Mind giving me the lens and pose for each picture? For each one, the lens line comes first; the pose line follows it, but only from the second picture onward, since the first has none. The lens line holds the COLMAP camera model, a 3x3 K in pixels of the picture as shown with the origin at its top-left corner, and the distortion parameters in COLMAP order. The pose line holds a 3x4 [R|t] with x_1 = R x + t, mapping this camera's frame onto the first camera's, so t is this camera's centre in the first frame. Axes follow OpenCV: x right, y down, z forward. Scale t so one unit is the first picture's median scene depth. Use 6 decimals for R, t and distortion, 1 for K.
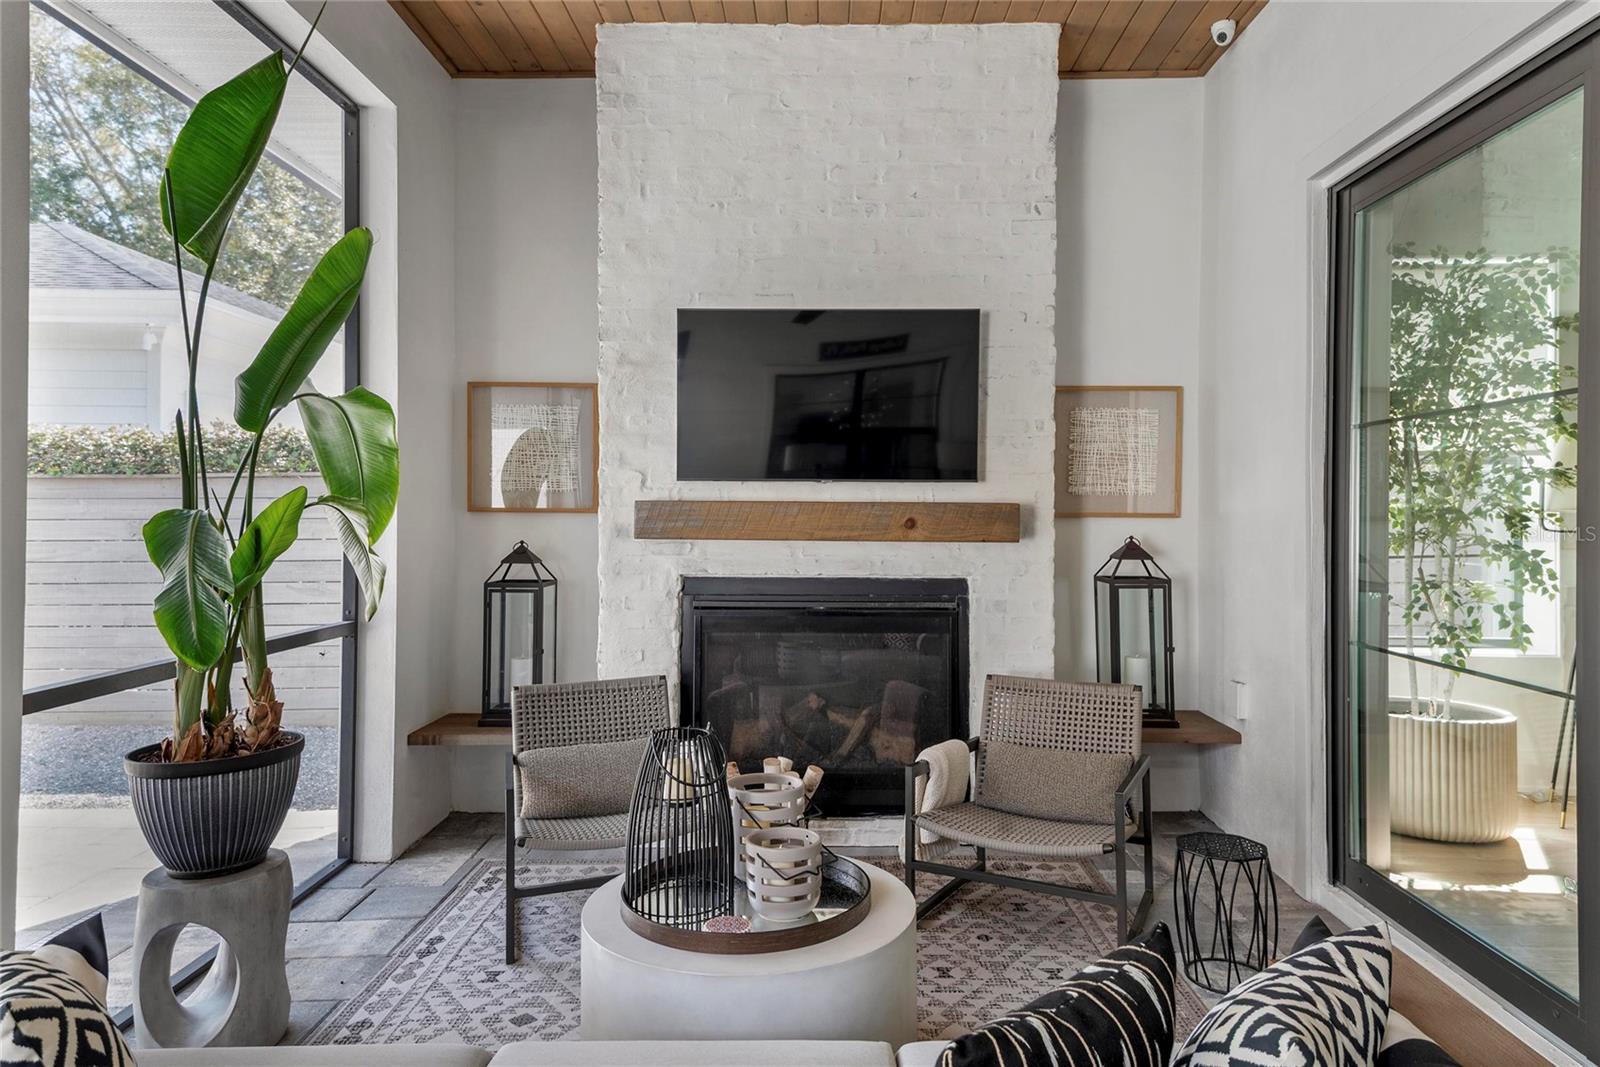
lens RADIAL K [[1008.9, 0, 803.3], [0, 1008.9, 507.8], [0, 0, 1]] dist [0.047958, 0.000059]
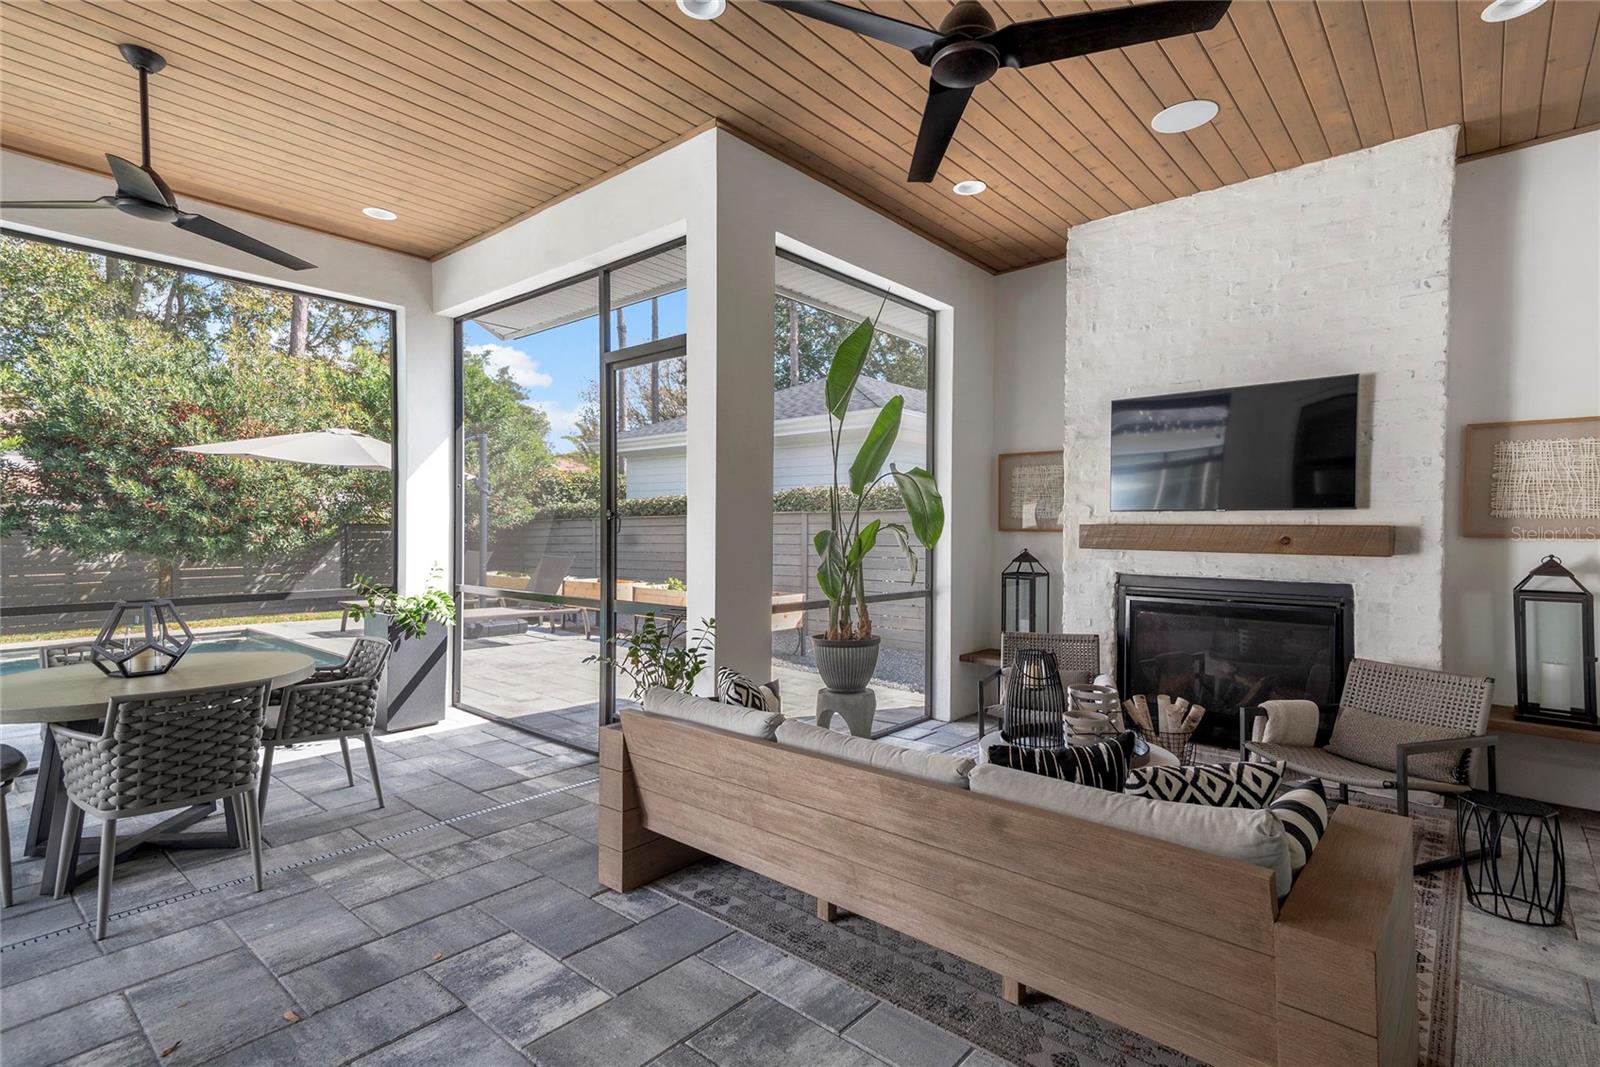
lens RADIAL K [[774.0, 0, 800.0], [0, 774.0, 533.5], [0, 0, 1]] dist [0.002083, 0.000310]
pose [[0.753870, 0.005503, -0.657001, 0.283574], [0.000523, 0.999960, 0.008975, -0.003738], [0.657023, -0.007110, 0.753837, -0.201784]]
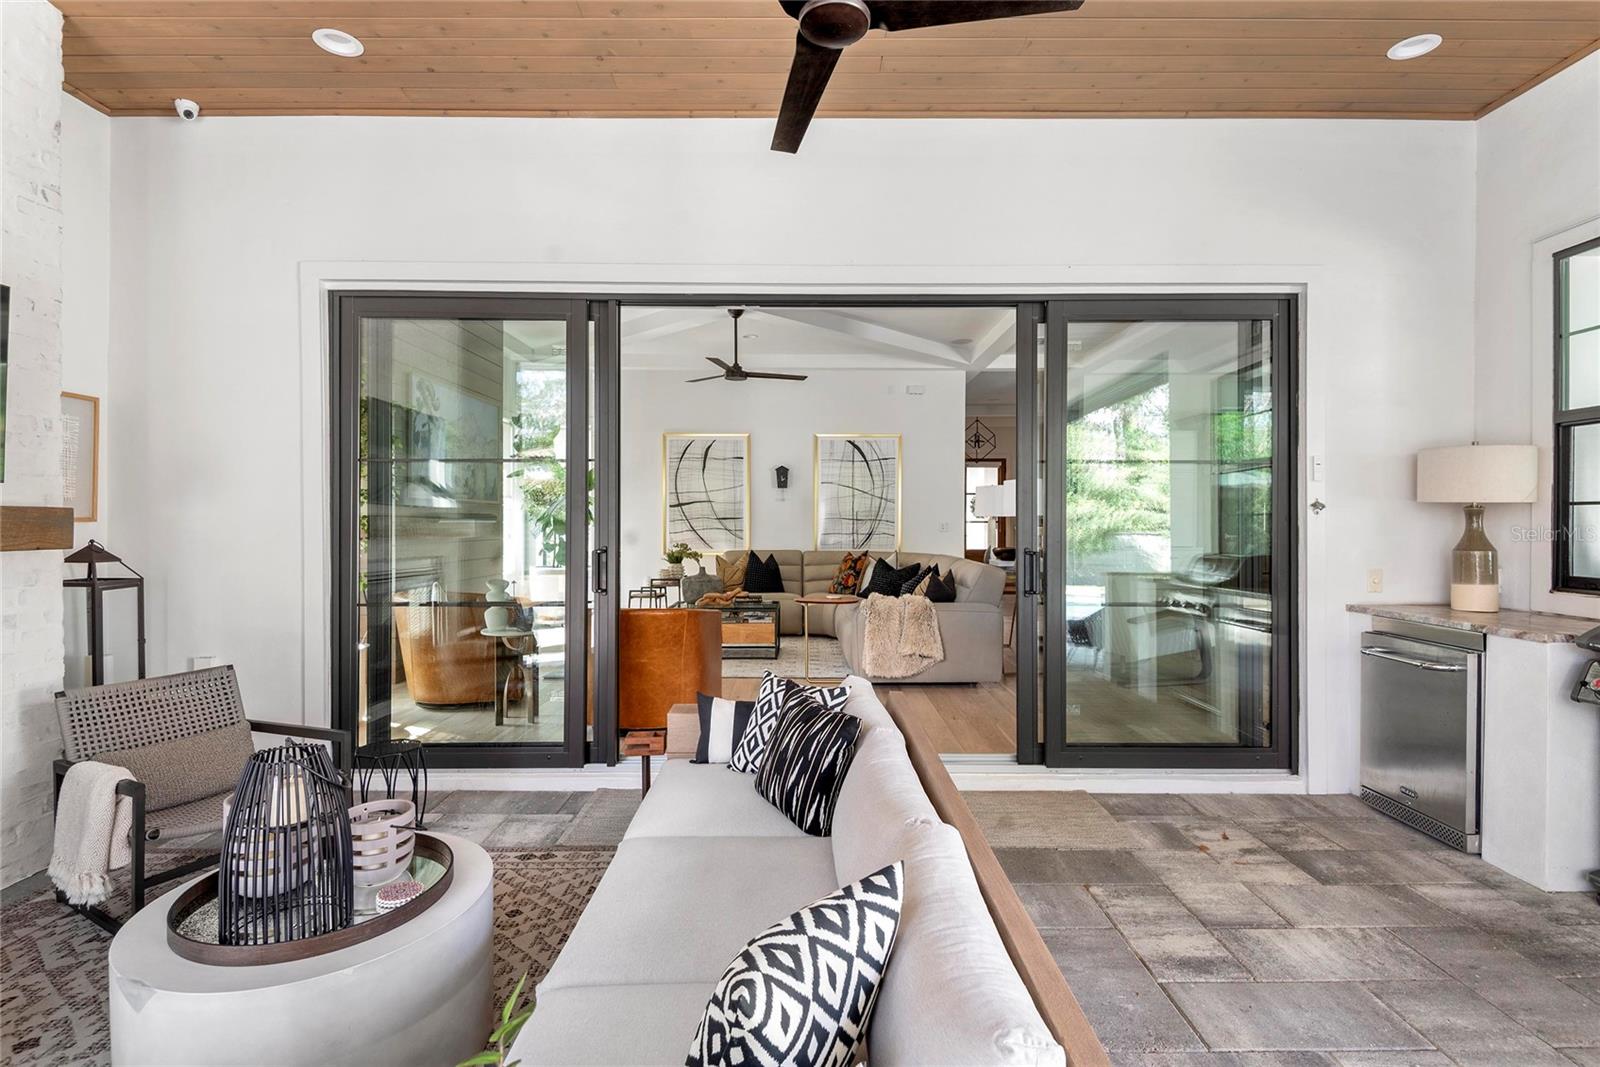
lens RADIAL K [[774.0, 0, 800.0], [0, 774.0, 533.5], [0, 0, 1]] dist [0.002083, 0.000310]
pose [[-0.009146, -0.019701, 0.999764, -0.505823], [-0.008943, 0.999768, 0.019619, -0.000822], [-0.999918, -0.008762, -0.009321, 0.307338]]
